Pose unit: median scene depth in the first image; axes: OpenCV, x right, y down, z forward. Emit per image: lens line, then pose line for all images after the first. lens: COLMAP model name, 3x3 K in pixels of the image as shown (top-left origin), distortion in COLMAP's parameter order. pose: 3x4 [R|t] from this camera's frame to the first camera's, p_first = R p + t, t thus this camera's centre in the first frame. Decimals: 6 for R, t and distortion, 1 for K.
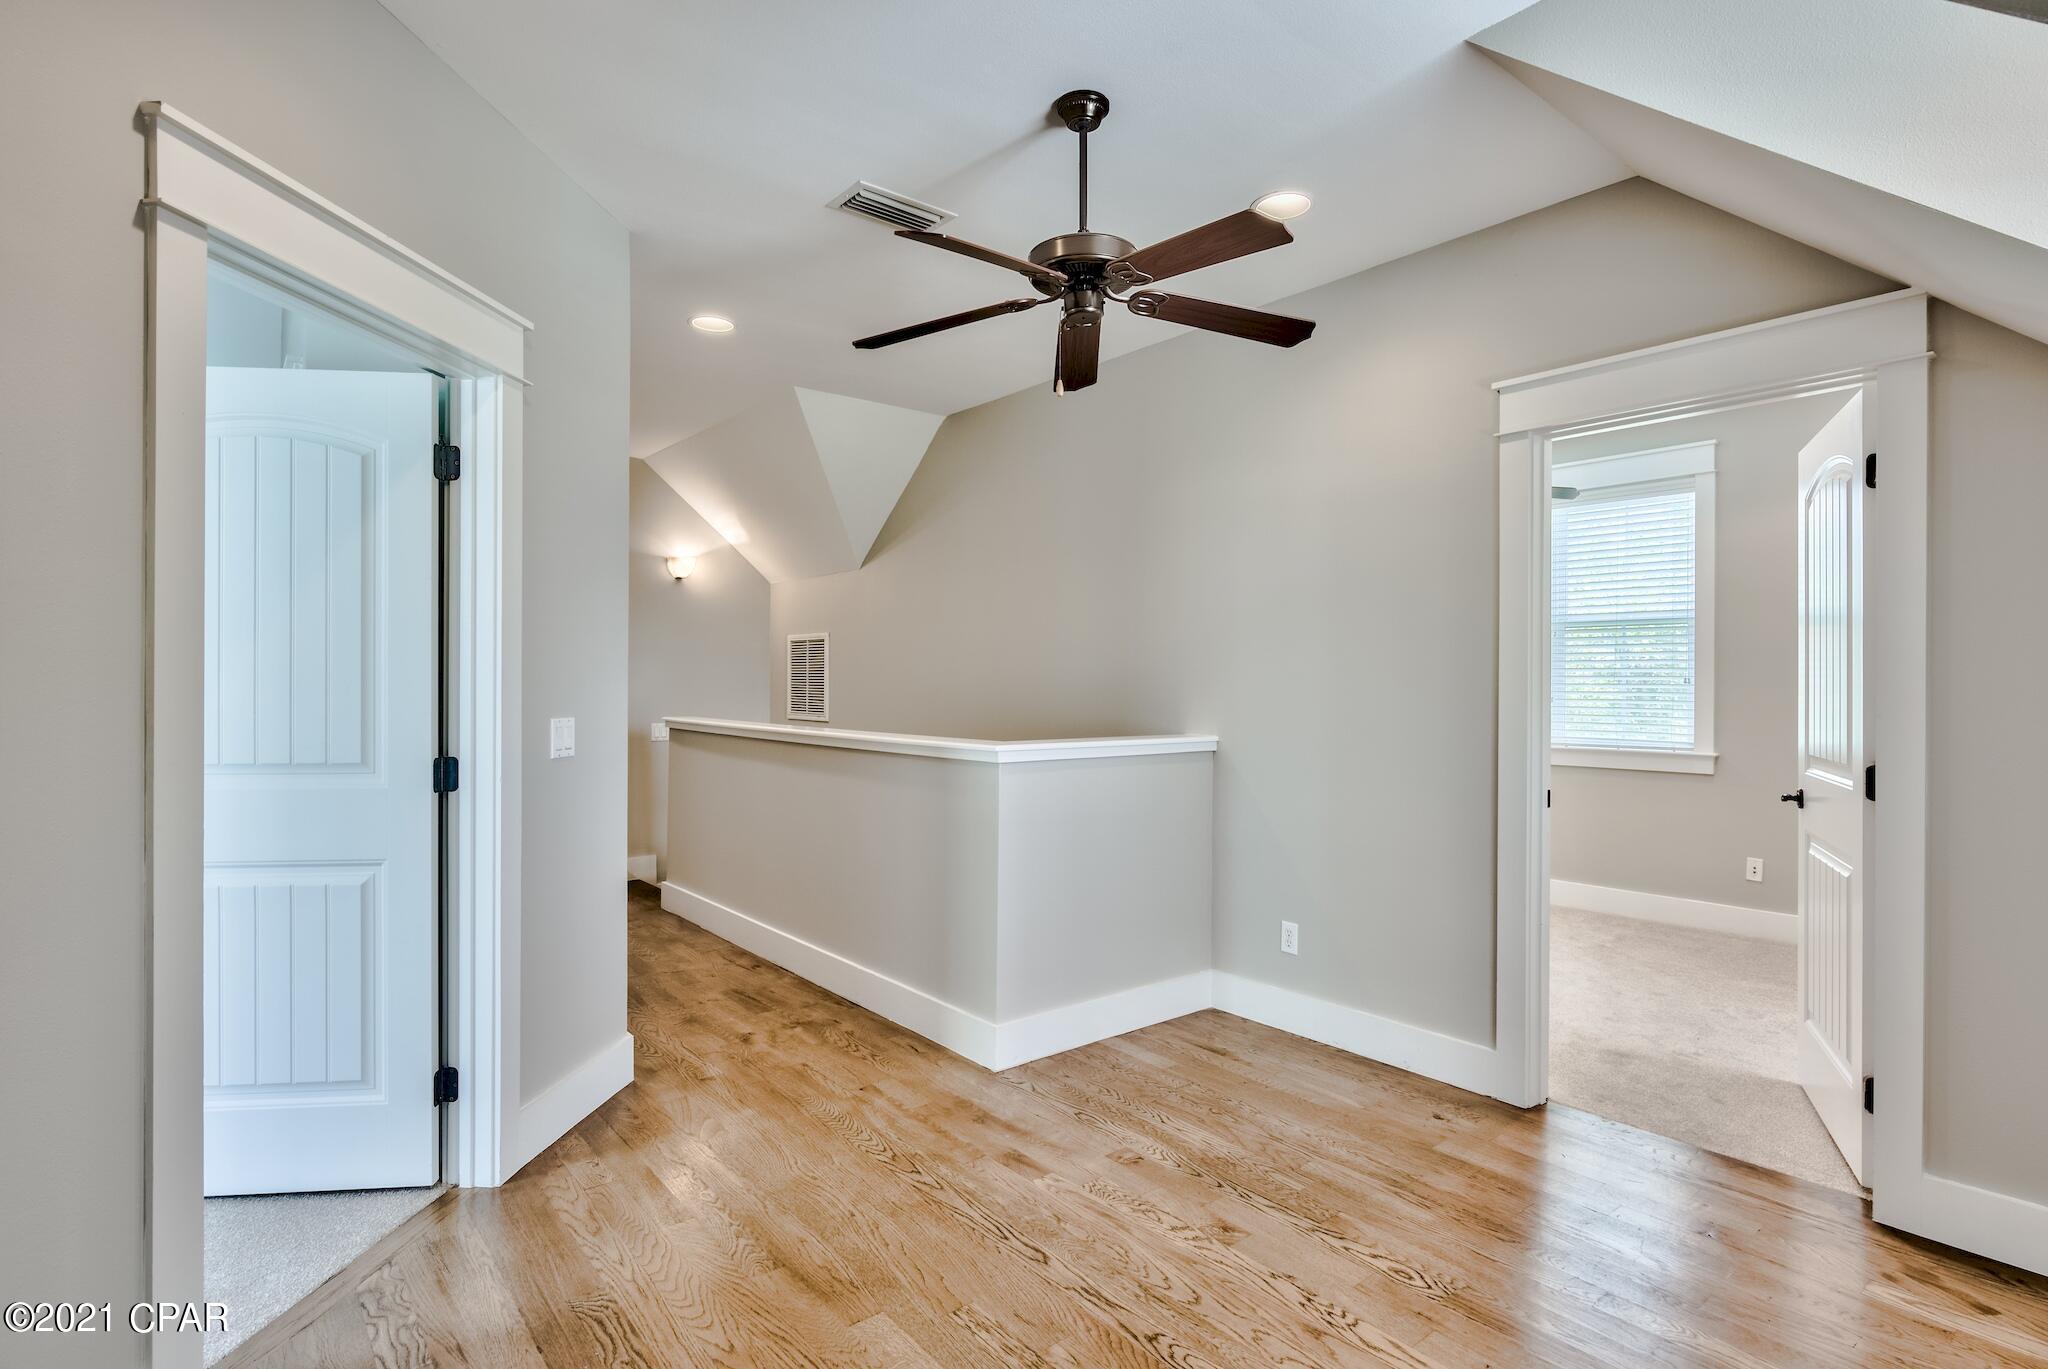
lens RADIAL K [[1032.7, 0, 1026.8], [0, 1032.7, 687.4], [0, 0, 1]] dist [-0.001068, -0.000759]
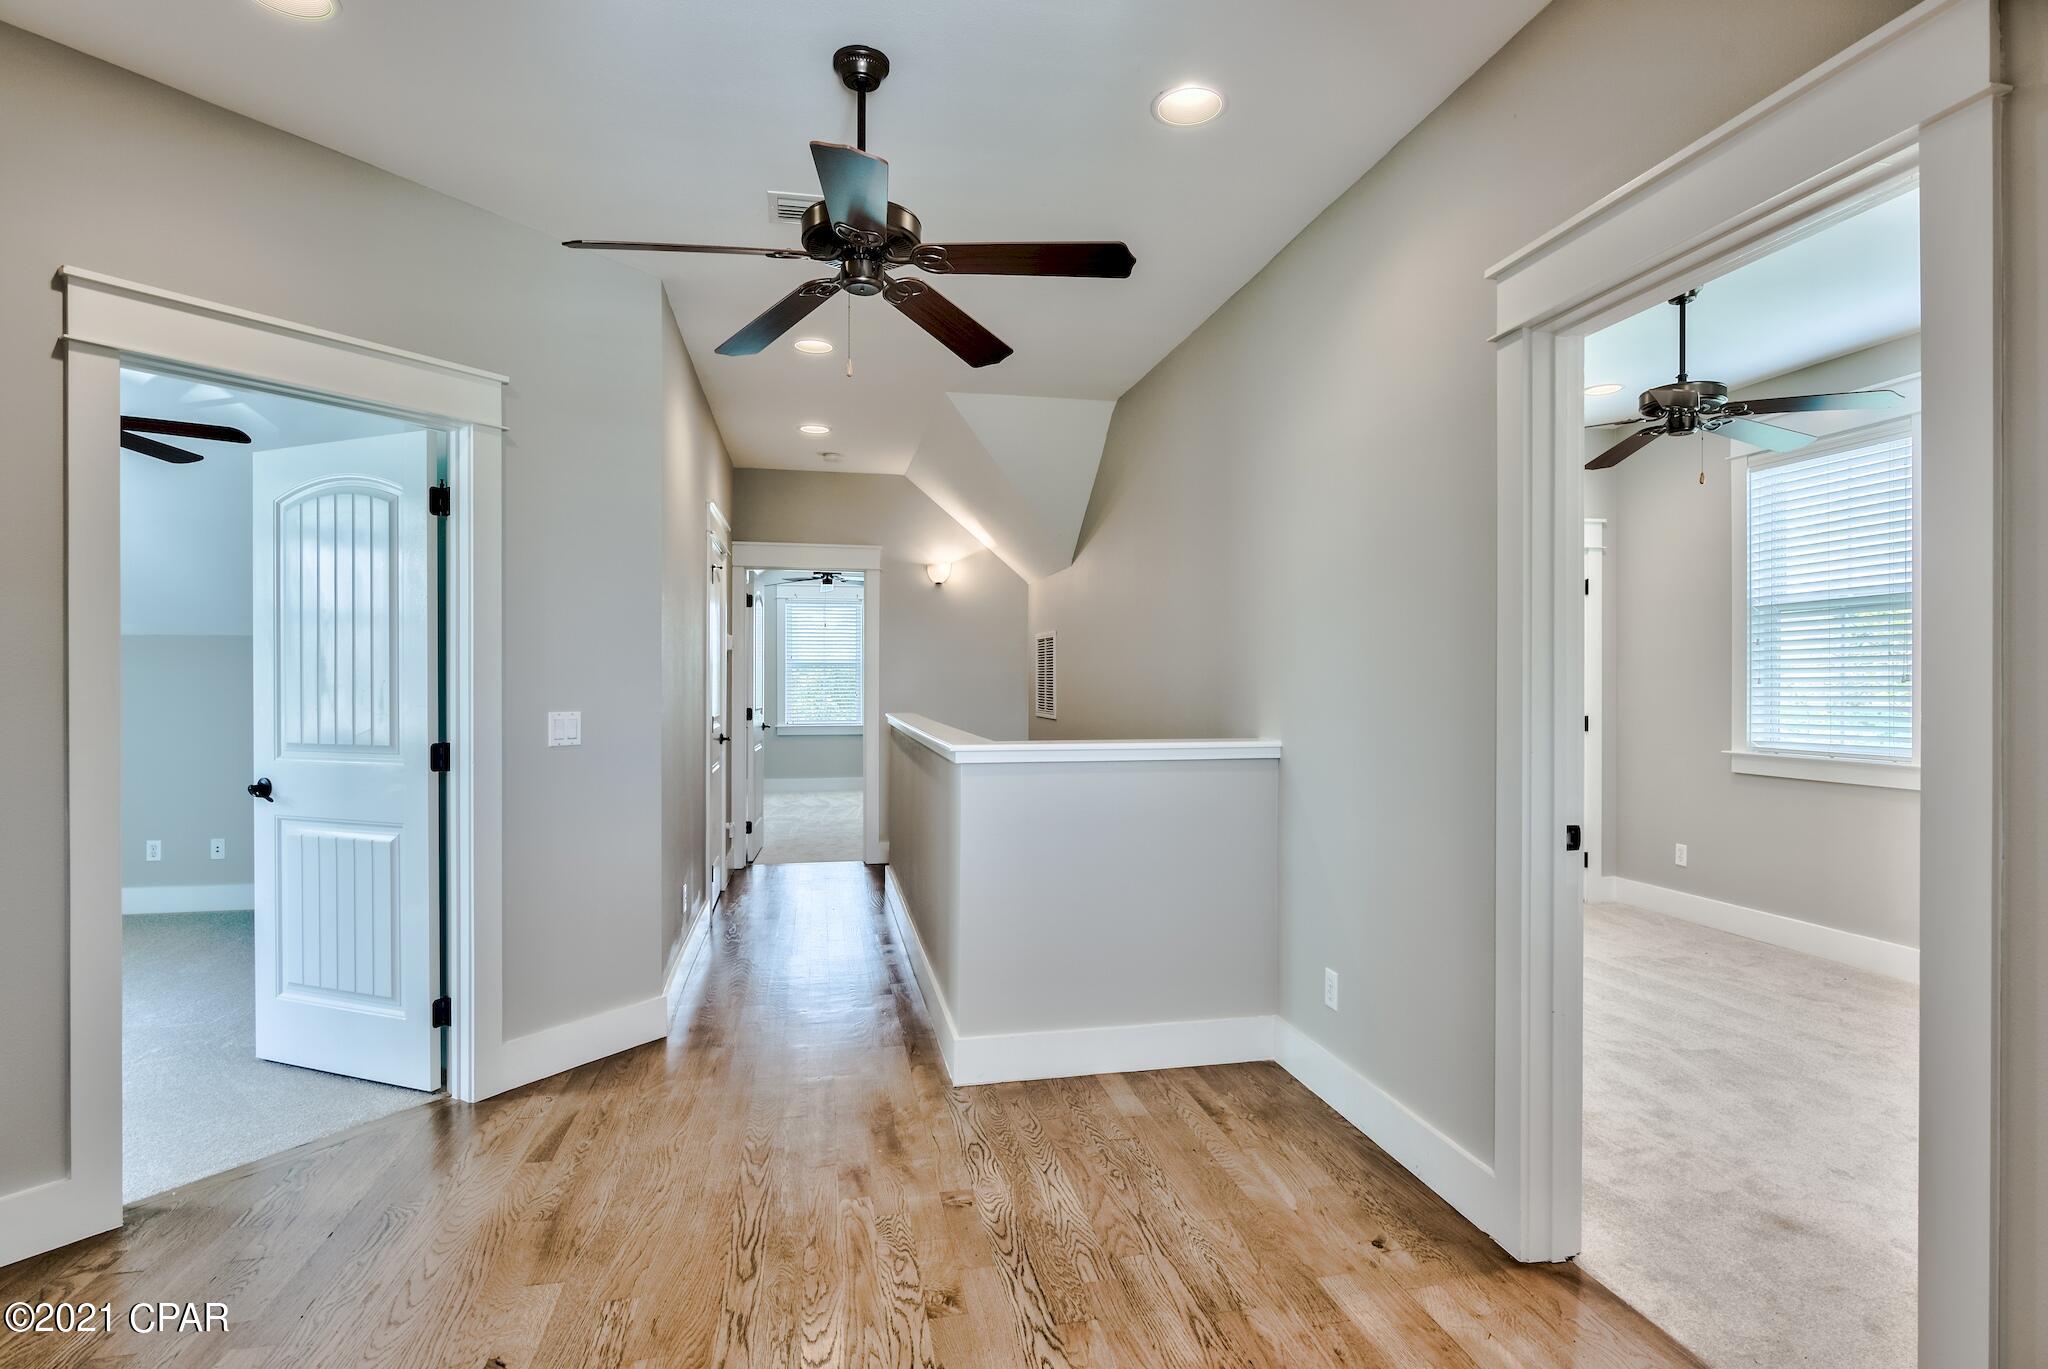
lens RADIAL K [[1038.9, 0, 1024.0], [0, 1038.9, 684.5], [0, 0, 1]] dist [-0.001989, 0.000226]
pose [[0.886061, -0.003507, -0.463556, 0.565801], [0.003025, 0.999994, -0.001782, 0.002463], [0.463559, 0.000176, 0.886066, 0.211625]]
